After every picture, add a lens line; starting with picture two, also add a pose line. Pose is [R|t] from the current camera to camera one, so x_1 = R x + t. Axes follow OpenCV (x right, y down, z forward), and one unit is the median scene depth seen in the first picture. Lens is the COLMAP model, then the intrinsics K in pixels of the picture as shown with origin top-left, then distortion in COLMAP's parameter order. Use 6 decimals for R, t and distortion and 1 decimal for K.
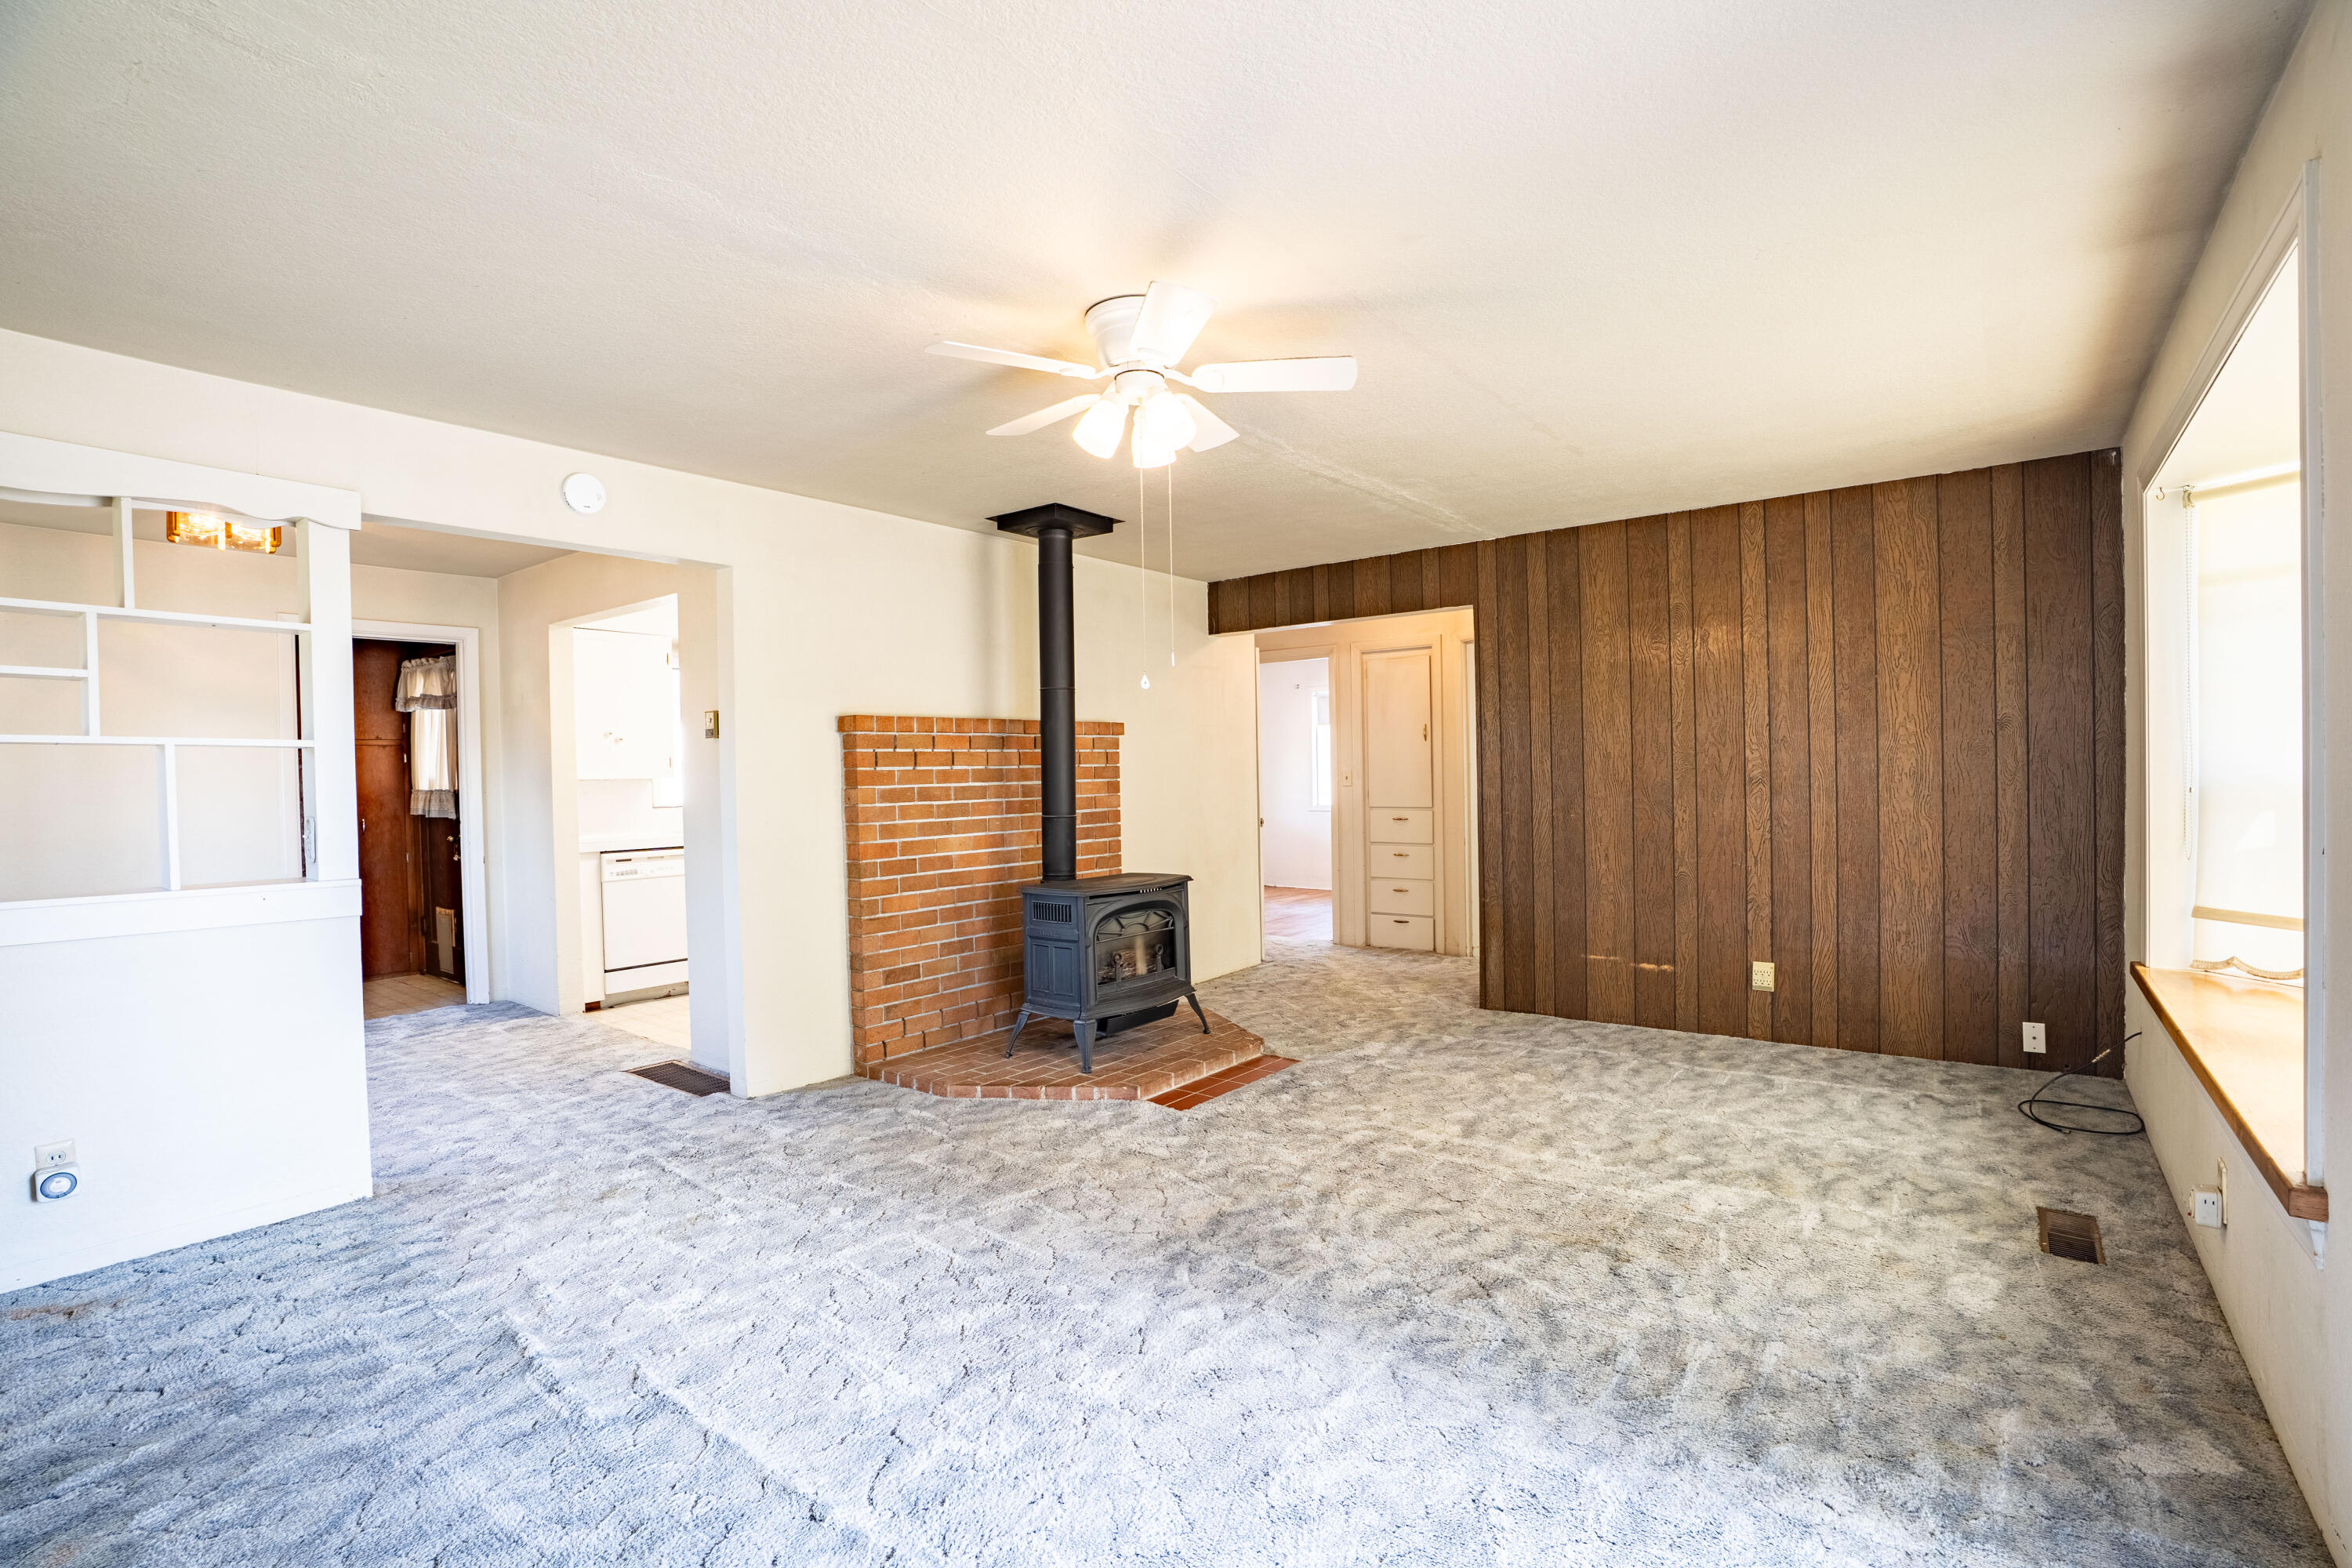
lens RADIAL K [[1076.0, 0, 1185.4], [0, 1076.0, 793.8], [0, 0, 1]] dist [-0.078922, 0.030586]
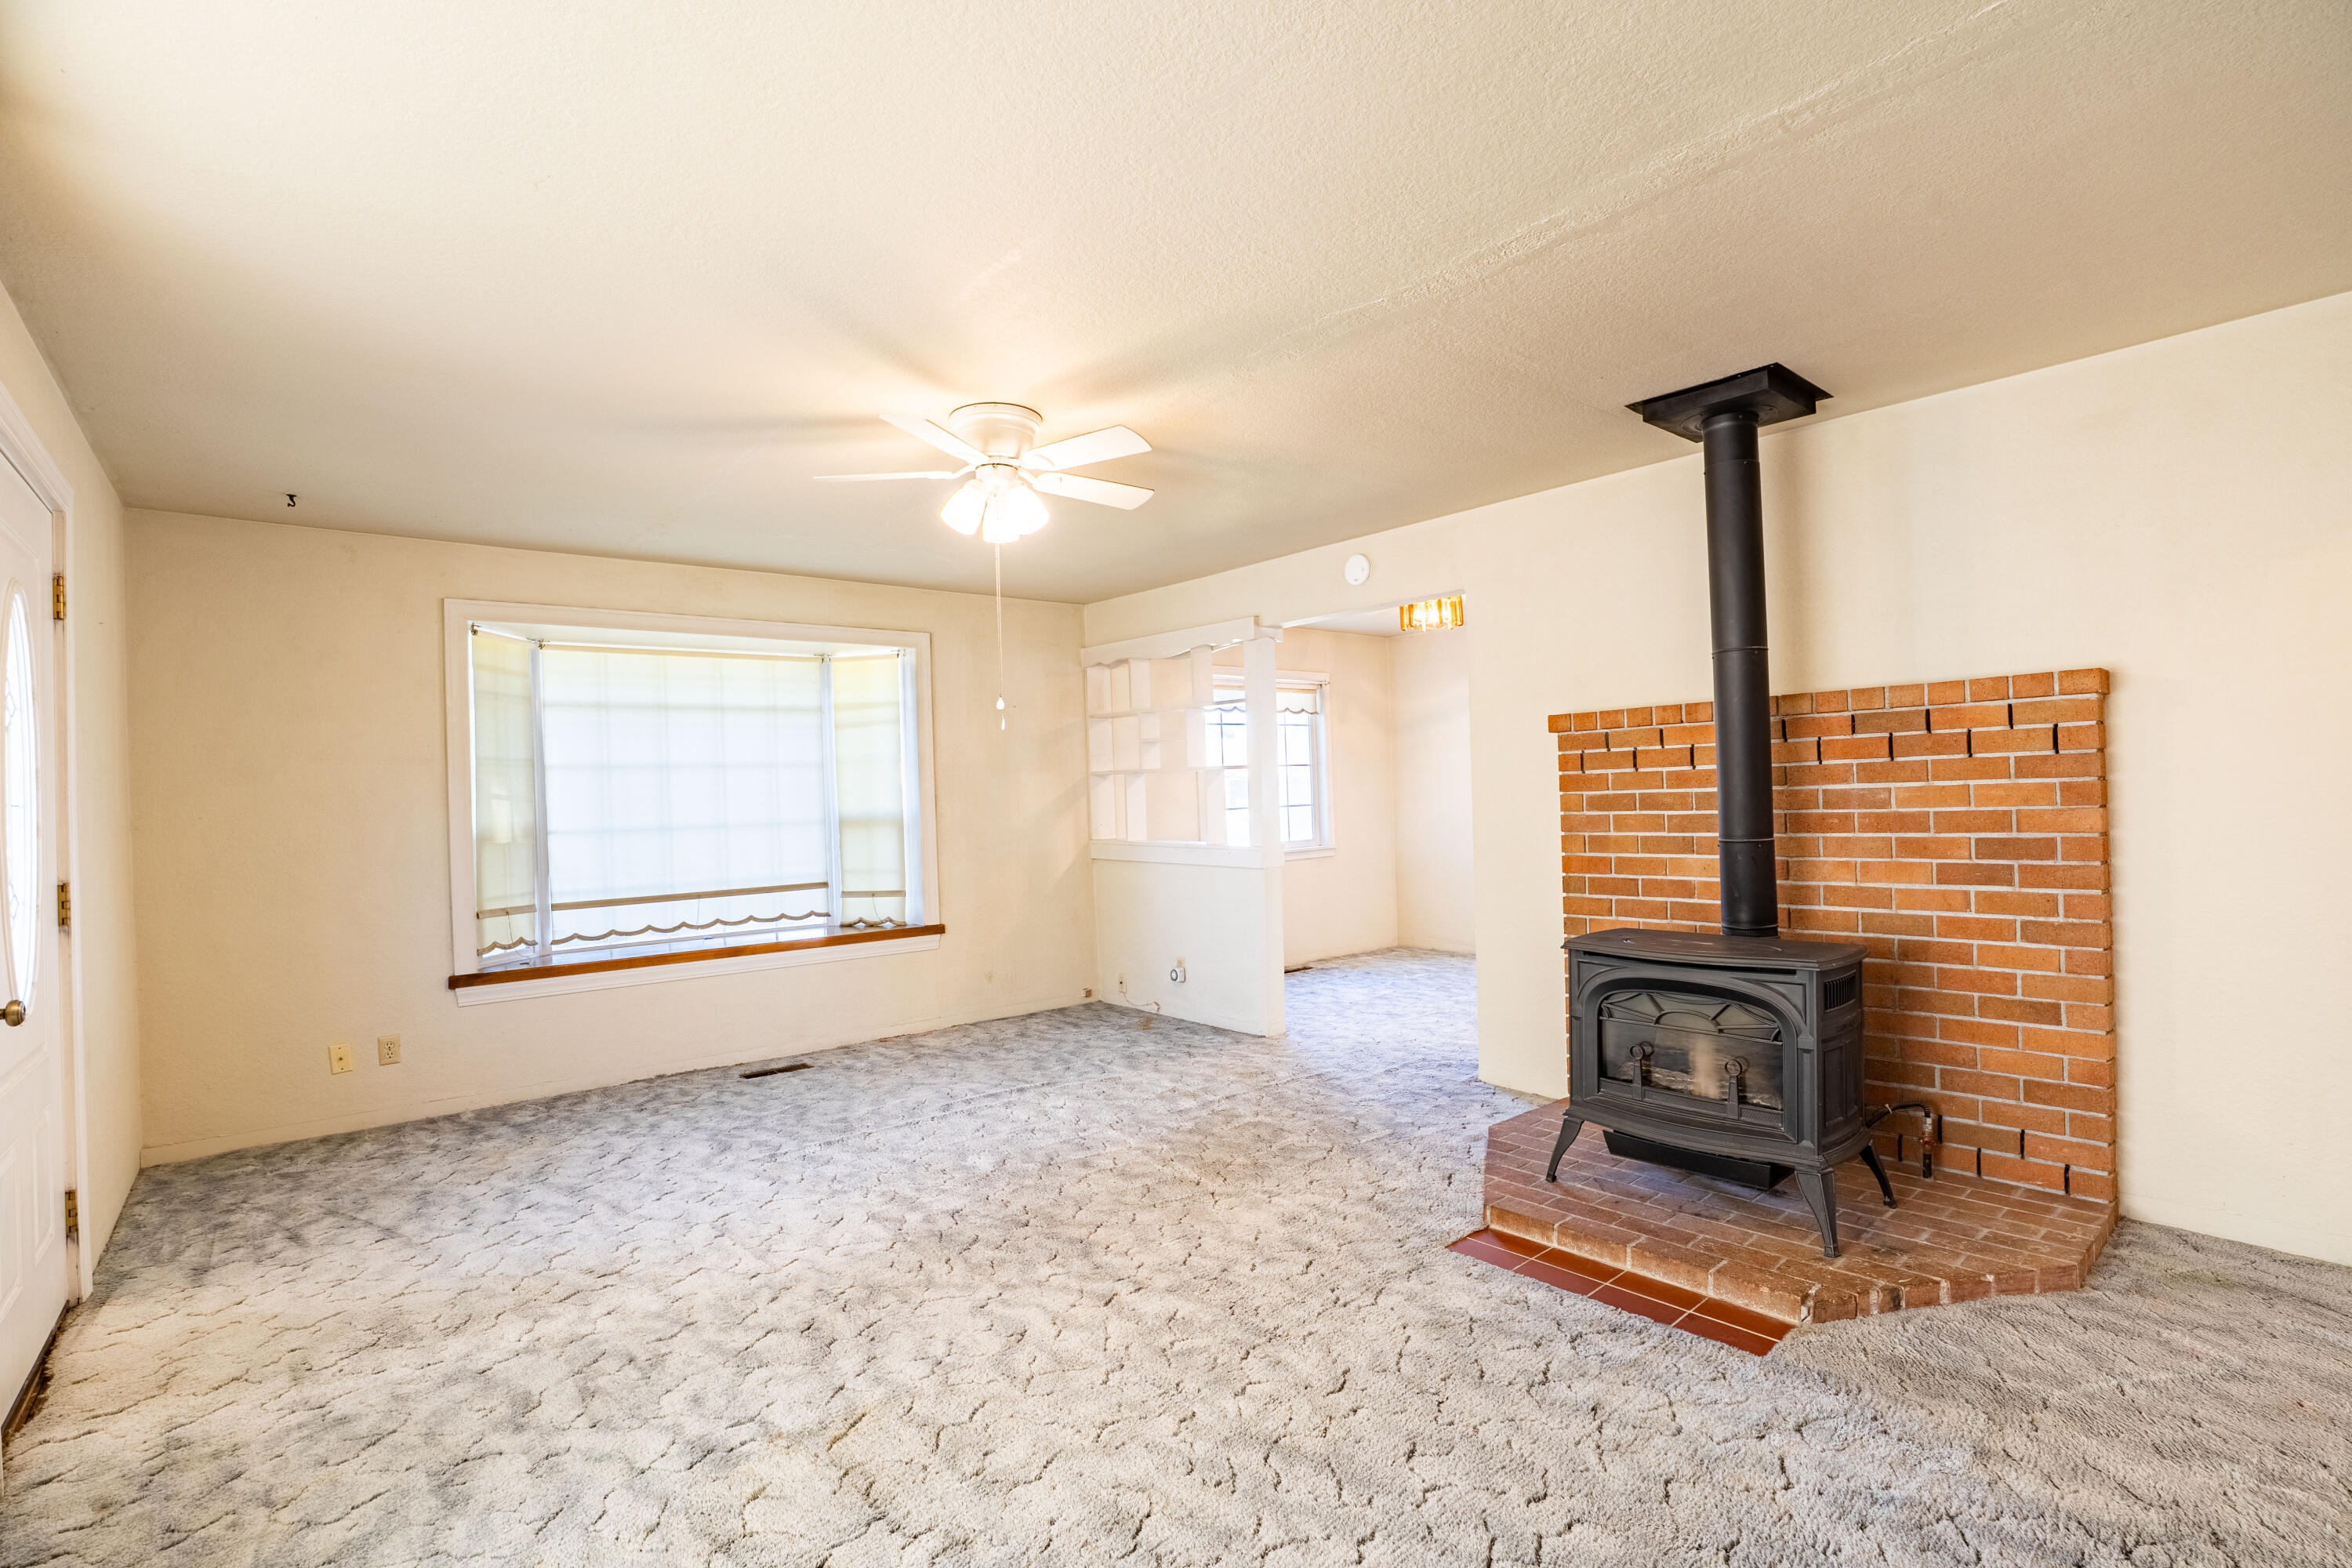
lens RADIAL K [[1076.0, 0, 1185.4], [0, 1076.0, 793.8], [0, 0, 1]] dist [-0.078922, 0.030586]
pose [[-0.200019, 0.023769, -0.979504, 0.634863], [0.015204, 0.999661, 0.021154, -0.028899], [0.979674, -0.010661, -0.200312, 0.837448]]
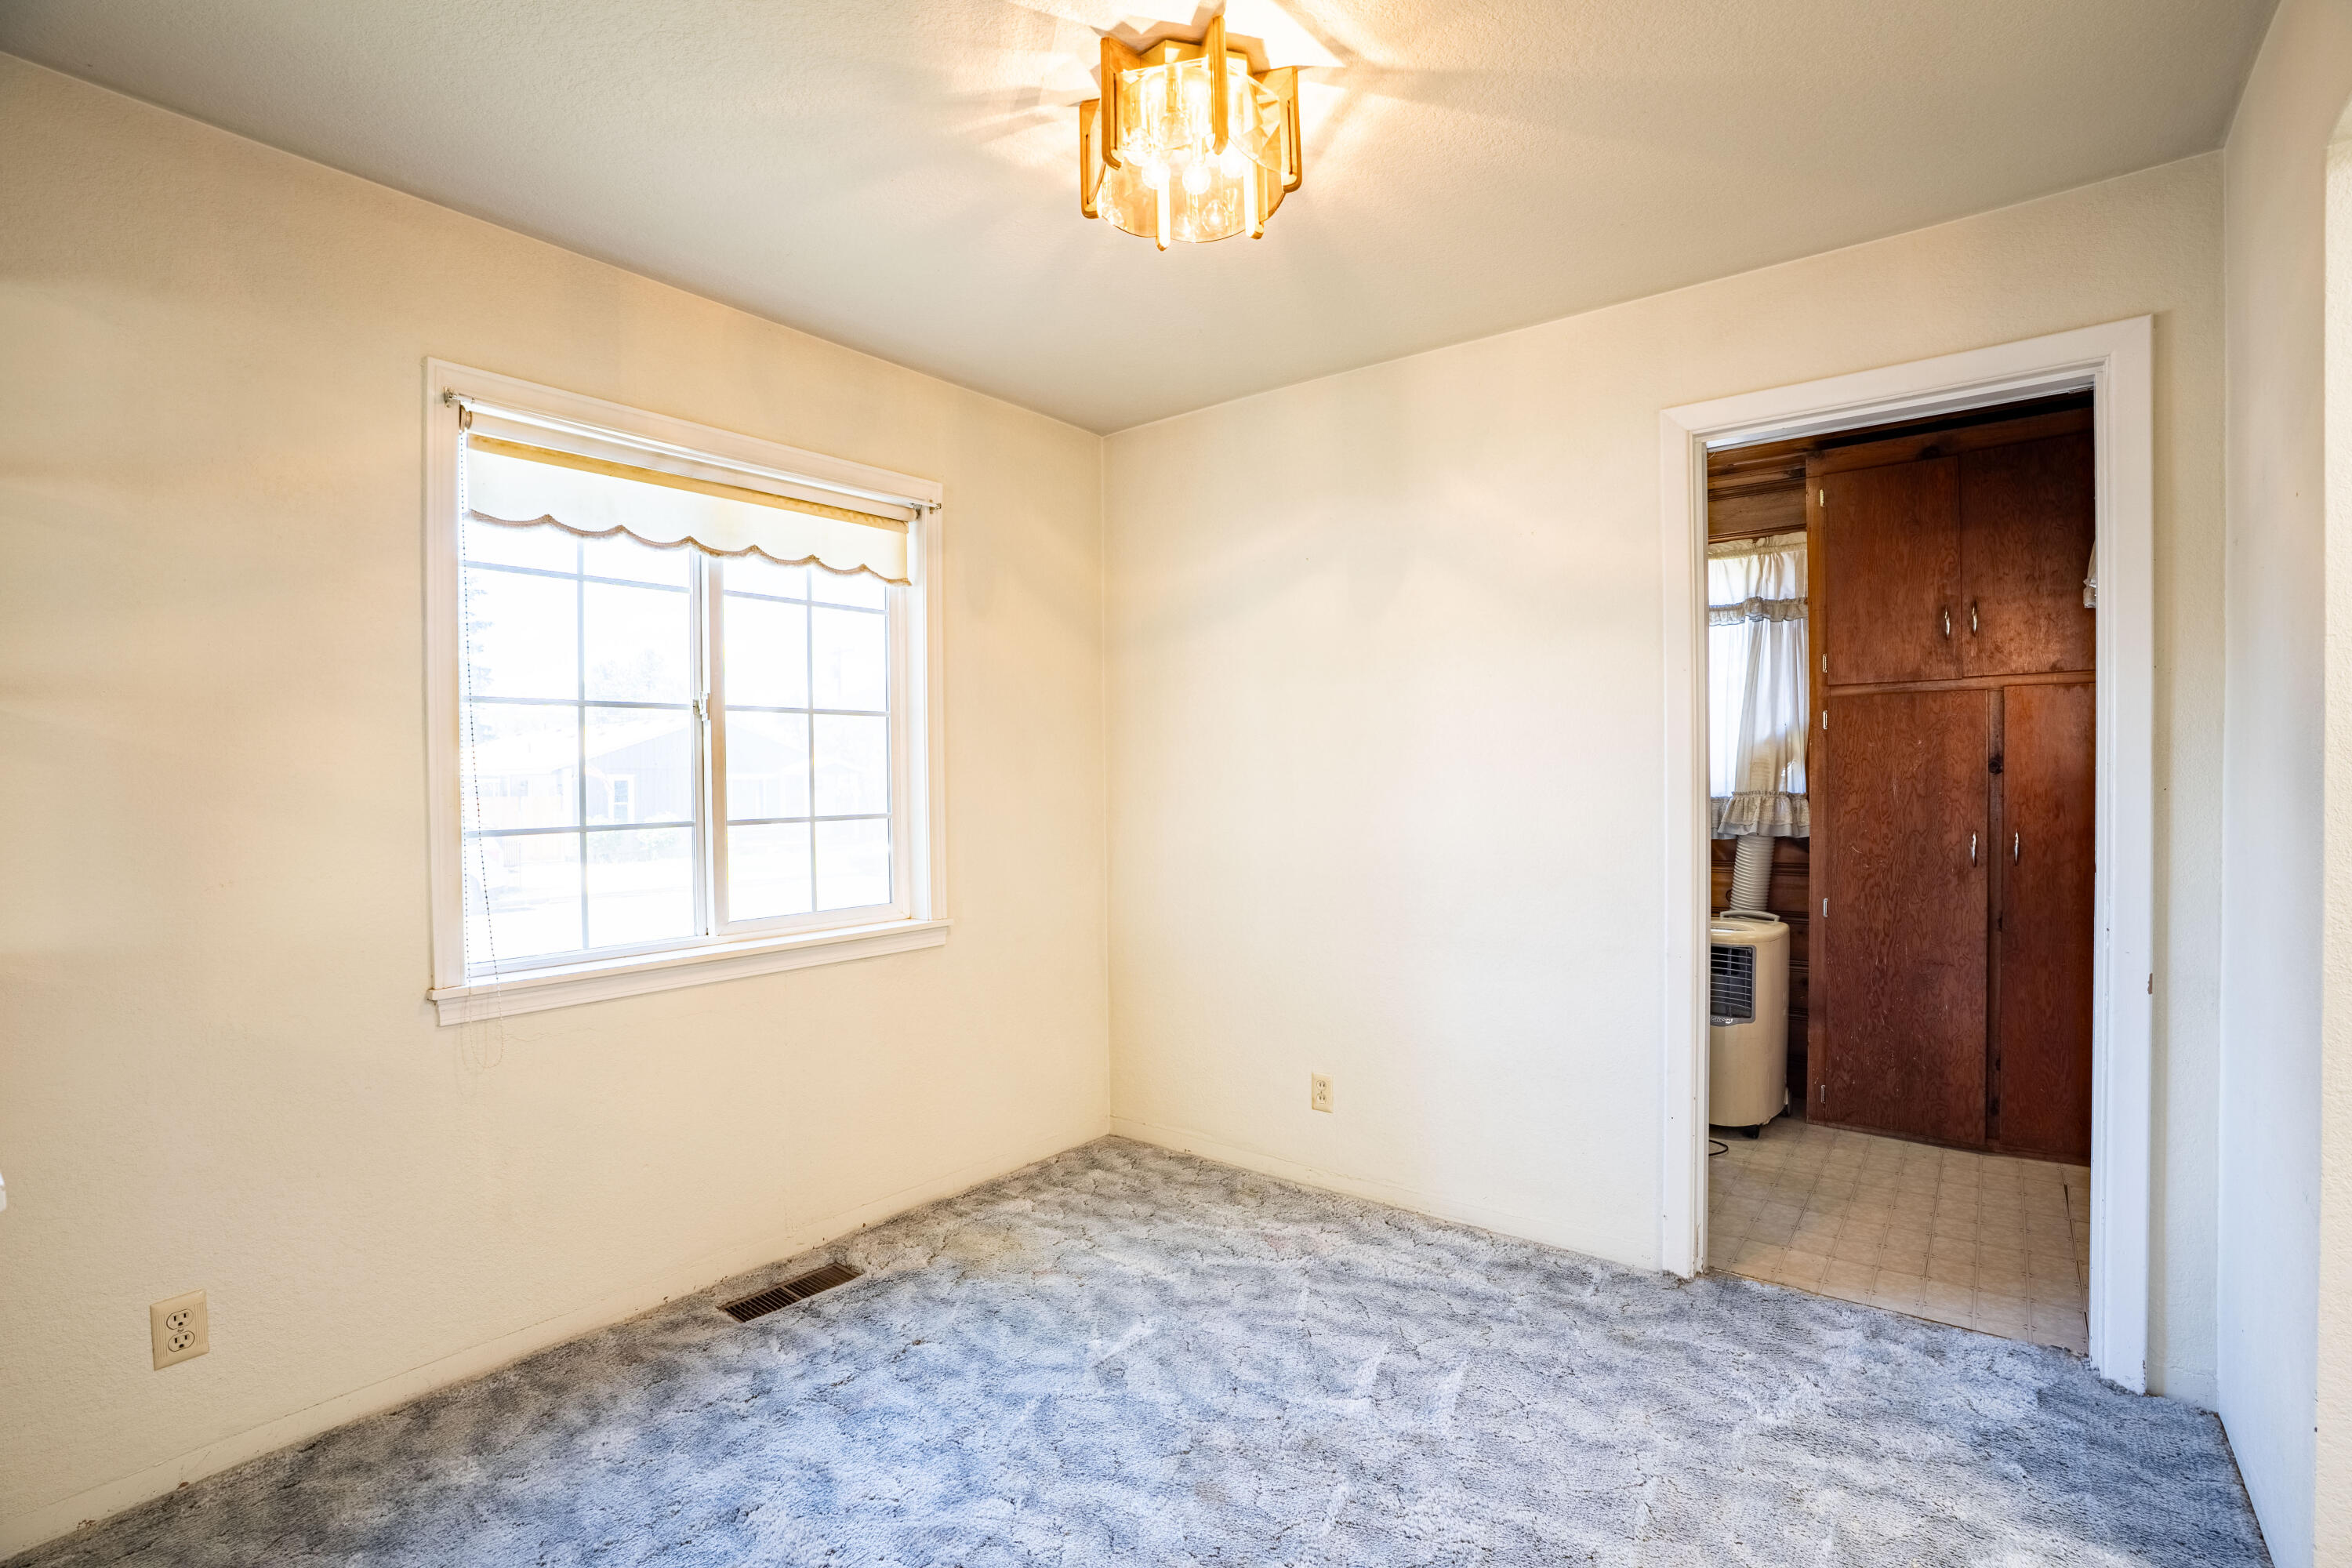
lens RADIAL K [[1076.0, 0, 1185.4], [0, 1076.0, 793.8], [0, 0, 1]] dist [-0.078922, 0.030586]
pose [[0.024806, 0.037189, -0.999000, -0.435264], [-0.011552, 0.999252, 0.036912, -0.012971], [0.999626, 0.010625, 0.025217, 0.858693]]
